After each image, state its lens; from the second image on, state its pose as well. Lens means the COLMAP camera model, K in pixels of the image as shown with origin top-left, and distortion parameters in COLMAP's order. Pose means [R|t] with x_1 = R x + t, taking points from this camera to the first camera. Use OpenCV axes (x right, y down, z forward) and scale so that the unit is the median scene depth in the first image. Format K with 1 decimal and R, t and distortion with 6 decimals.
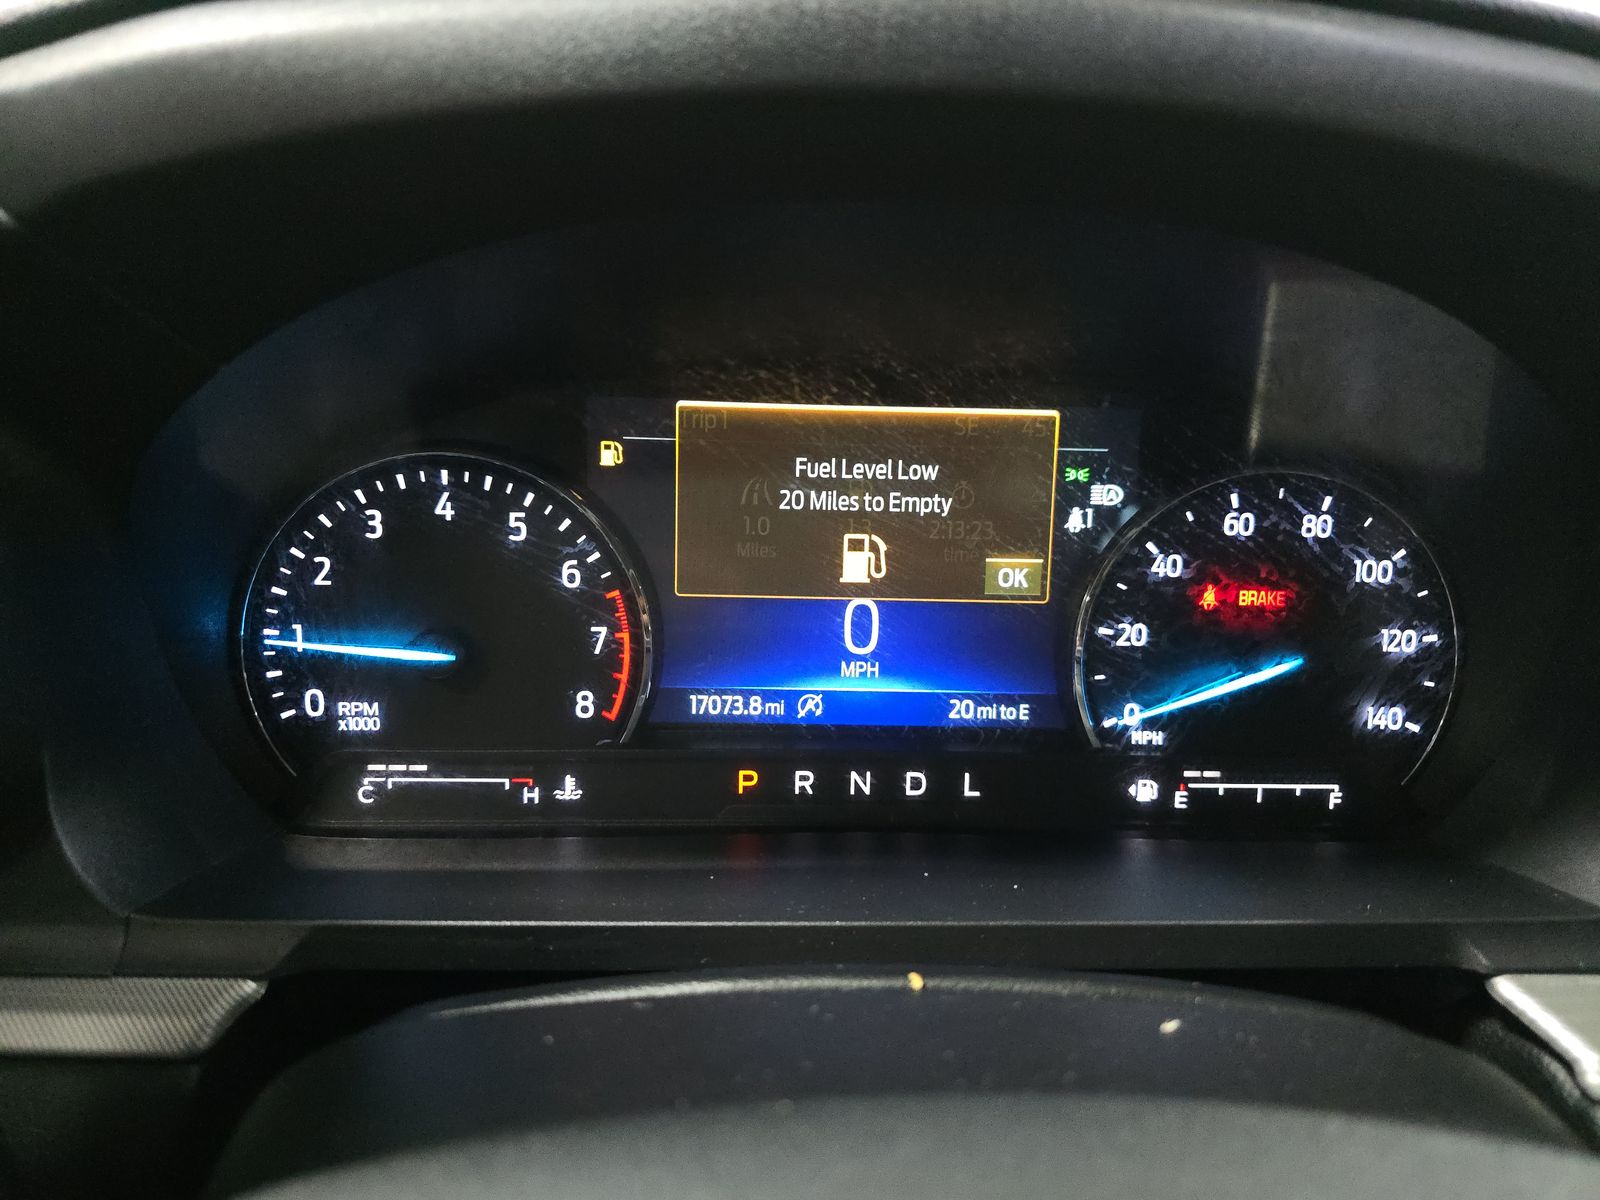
lens RADIAL K [[1074.3, 0, 788.2], [0, 1074.3, 586.4], [0, 0, 1]] dist [0.107463, -0.000131]
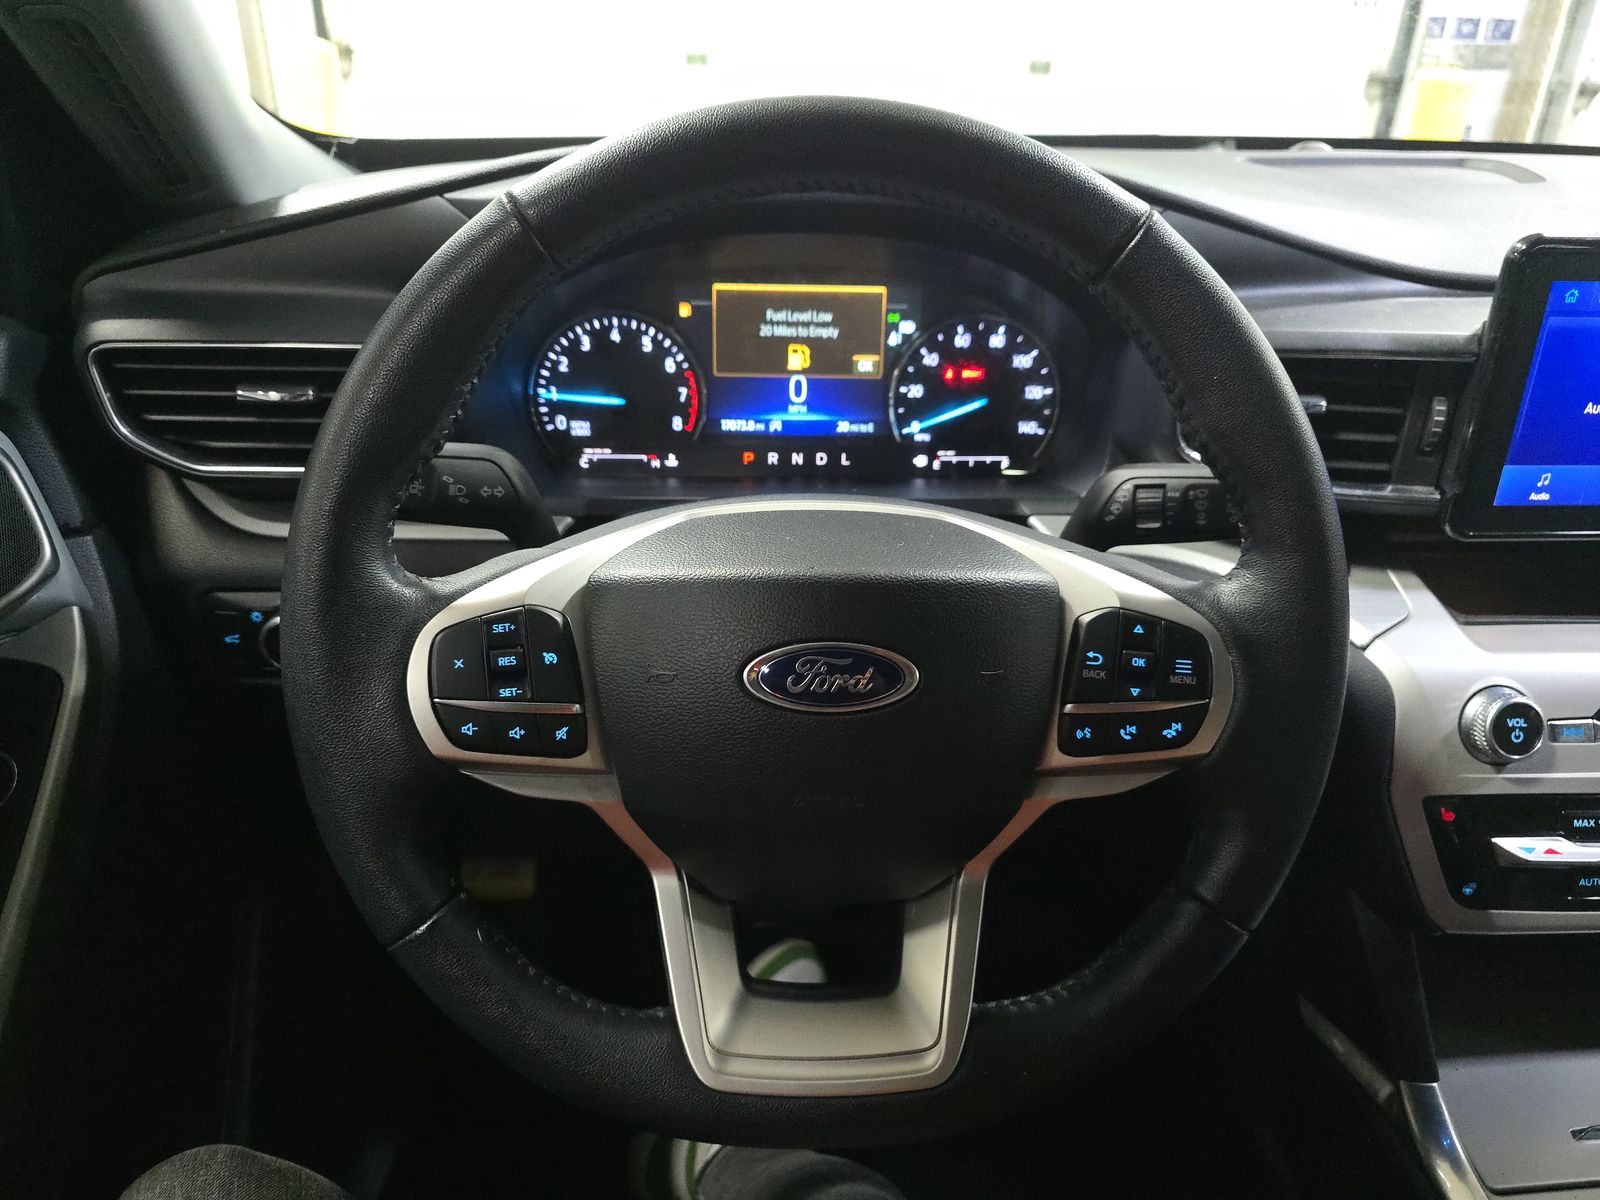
lens RADIAL K [[1074.3, 0, 796.8], [0, 1074.3, 606.3], [0, 0, 1]] dist [0.107463, -0.000131]
pose [[0.999959, -0.007454, 0.005105, 0.051758], [0.006251, 0.978806, 0.204692, 0.020679], [-0.006523, -0.204652, 0.978813, -1.313890]]
